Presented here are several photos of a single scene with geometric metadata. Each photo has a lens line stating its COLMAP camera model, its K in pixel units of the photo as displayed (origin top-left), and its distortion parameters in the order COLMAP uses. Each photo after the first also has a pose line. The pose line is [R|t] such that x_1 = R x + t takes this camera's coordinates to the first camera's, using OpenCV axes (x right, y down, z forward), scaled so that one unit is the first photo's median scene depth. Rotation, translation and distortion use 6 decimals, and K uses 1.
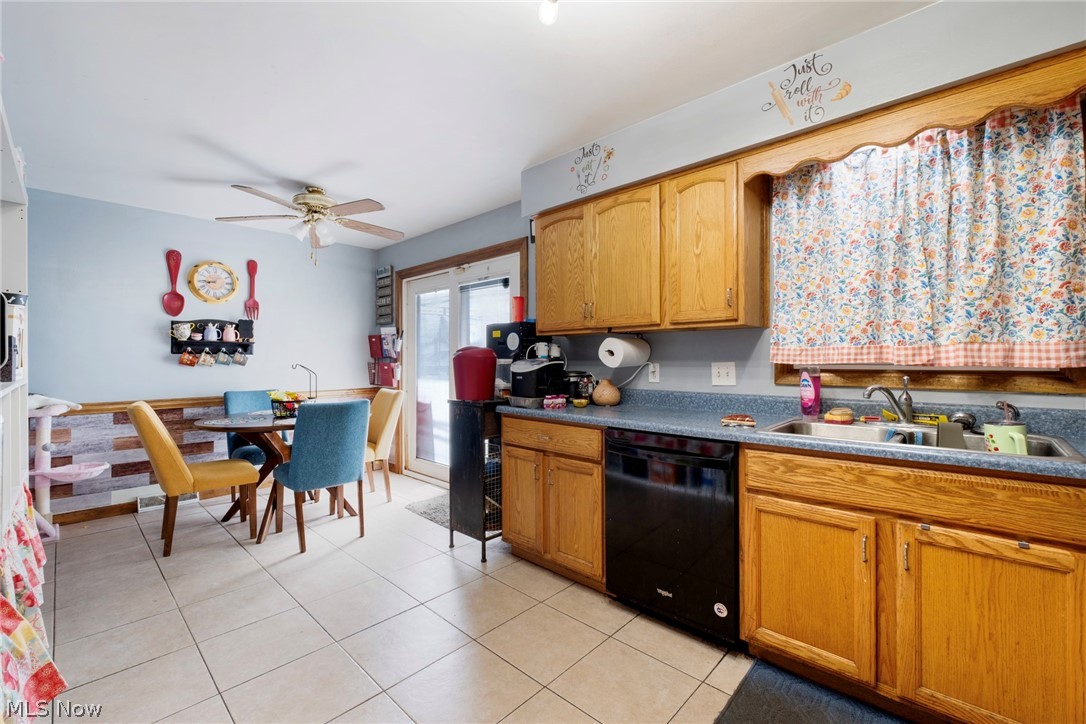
lens RADIAL K [[461.4, 0, 533.8], [0, 461.4, 358.9], [0, 0, 1]] dist [-0.005673, 0.003080]
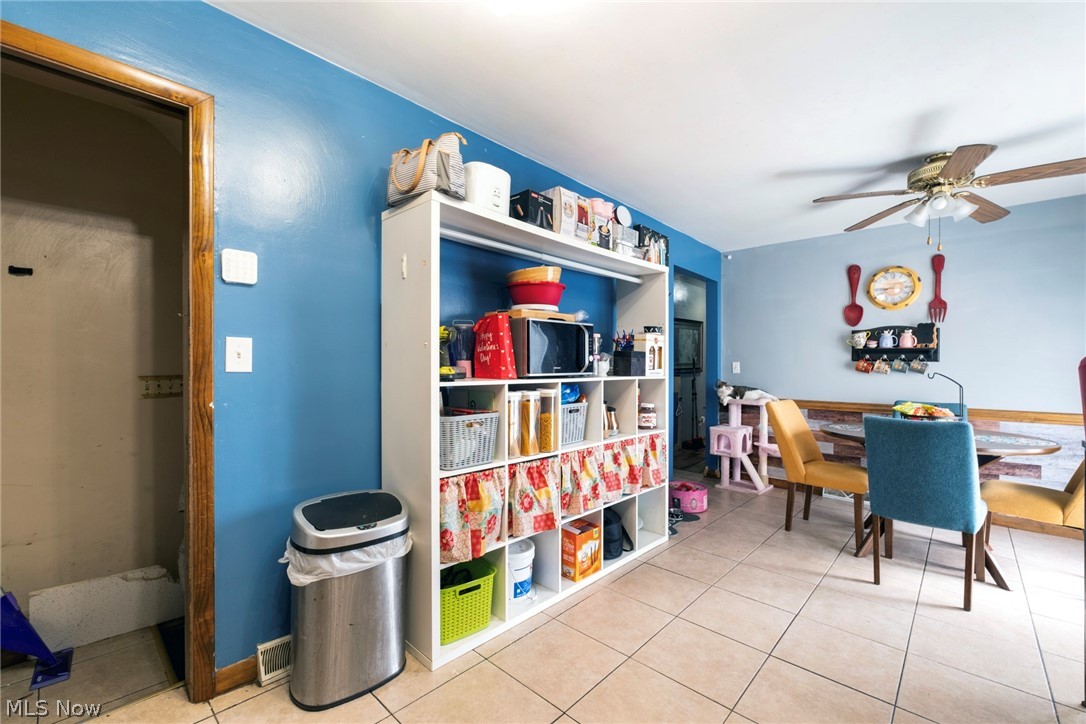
lens RADIAL K [[461.4, 0, 553.0], [0, 461.4, 367.5], [0, 0, 1]] dist [-0.005673, 0.003080]
pose [[0.017739, 0.007612, -0.999814, 0.283876], [-0.007078, 0.999947, 0.007487, 0.000562], [0.999818, 0.006944, 0.017792, 0.273663]]
